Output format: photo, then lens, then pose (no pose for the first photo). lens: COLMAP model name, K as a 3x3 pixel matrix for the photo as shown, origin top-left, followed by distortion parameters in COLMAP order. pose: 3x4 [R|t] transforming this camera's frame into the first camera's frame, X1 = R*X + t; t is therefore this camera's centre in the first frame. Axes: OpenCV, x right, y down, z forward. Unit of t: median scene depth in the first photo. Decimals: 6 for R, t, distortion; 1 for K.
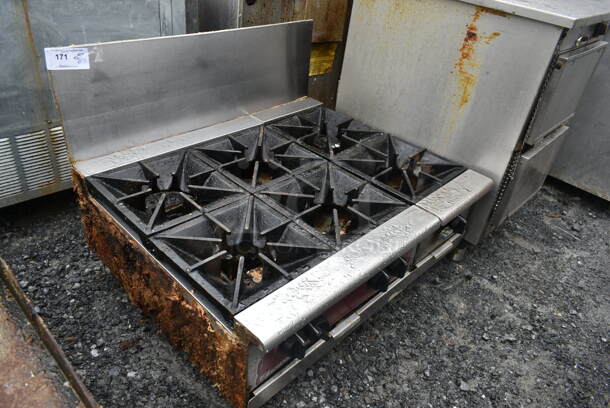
lens RADIAL K [[465.3, 0, 305.0], [0, 465.3, 204.0], [0, 0, 1]] dist [-0.024281, 0.008358]
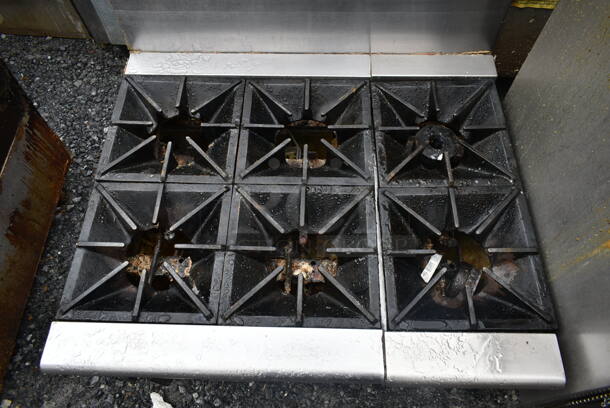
lens RADIAL K [[465.3, 0, 305.0], [0, 465.3, 204.0], [0, 0, 1]] dist [-0.024281, 0.008358]
pose [[0.673790, 0.586452, -0.449534, 0.342571], [-0.337988, 0.785595, 0.518271, -0.438946], [0.657093, -0.197269, 0.727540, 0.459267]]
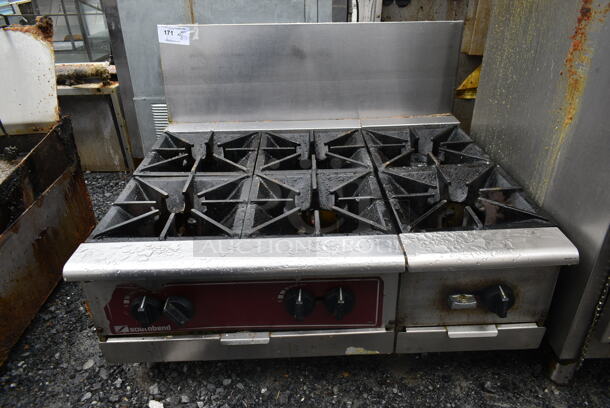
lens RADIAL K [[465.3, 0, 305.0], [0, 465.3, 204.0], [0, 0, 1]] dist [-0.024281, 0.008358]
pose [[0.702105, 0.233573, -0.672676, 0.587136], [-0.314022, 0.949414, 0.001905, 0.000197], [0.639093, 0.209897, 0.739935, 0.358543]]
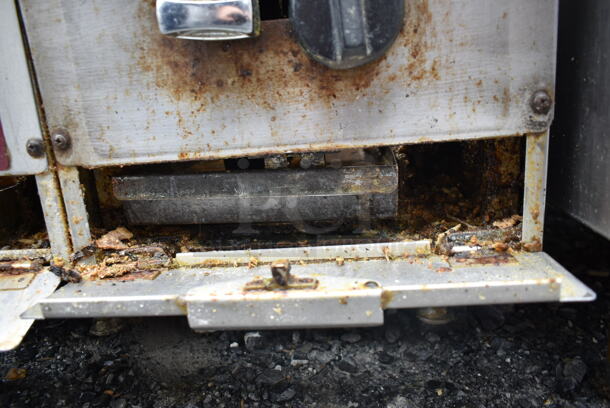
lens RADIAL K [[465.3, 0, 305.0], [0, 465.3, 204.0], [0, 0, 1]] dist [-0.024281, 0.008358]
pose [[0.618660, 0.043391, -0.784460, 0.499584], [-0.316601, 0.927583, -0.198377, 0.164550], [0.719044, 0.371088, 0.587596, 0.998345]]
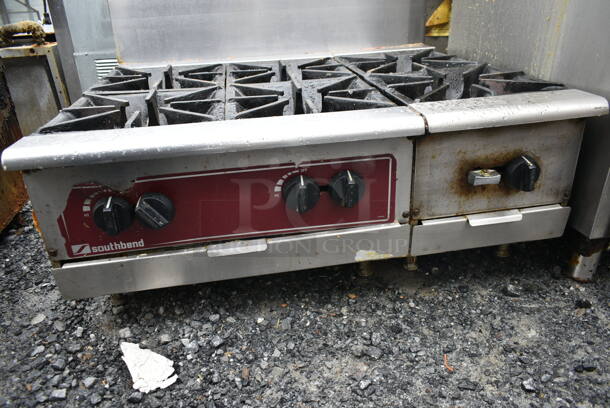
lens RADIAL K [[465.3, 0, 305.0], [0, 465.3, 204.0], [0, 0, 1]] dist [-0.024281, 0.008358]
pose [[0.789420, 0.141422, -0.597341, 0.503555], [-0.236366, 0.968098, -0.083171, 0.207265], [0.566523, 0.206848, 0.797663, 0.437397]]
